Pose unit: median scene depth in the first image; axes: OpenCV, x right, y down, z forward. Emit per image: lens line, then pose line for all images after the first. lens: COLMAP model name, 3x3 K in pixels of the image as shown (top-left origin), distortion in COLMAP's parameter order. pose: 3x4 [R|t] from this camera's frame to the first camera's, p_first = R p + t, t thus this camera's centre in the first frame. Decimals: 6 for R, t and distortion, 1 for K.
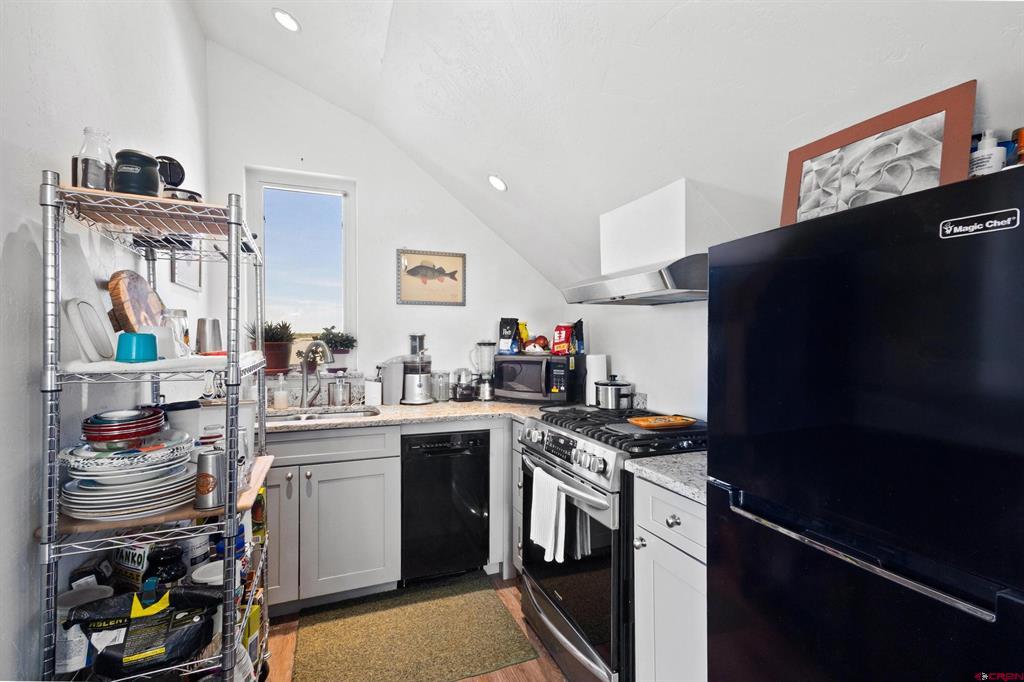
lens RADIAL K [[465.4, 0, 512.2], [0, 465.4, 345.4], [0, 0, 1]] dist [0.003958, 0.001186]
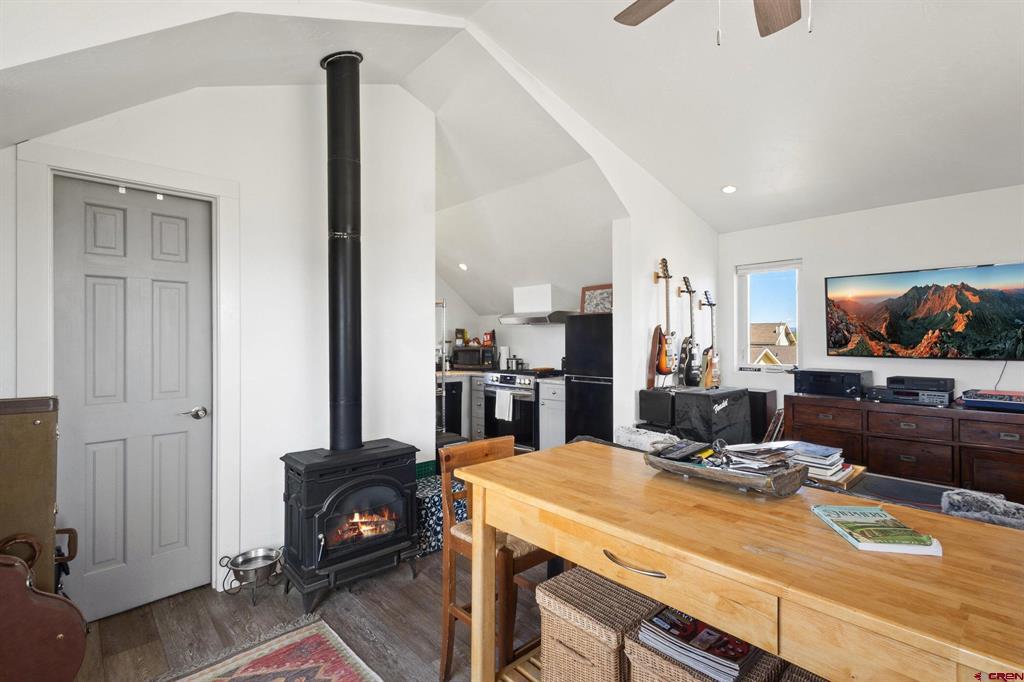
lens RADIAL K [[465.4, 0, 515.7], [0, 465.4, 343.8], [0, 0, 1]] dist [0.003958, 0.001186]
pose [[0.921299, -0.002775, 0.388845, -0.920742], [0.004168, 0.999988, -0.002740, 0.021459], [-0.388832, 0.004145, 0.921299, -1.520817]]
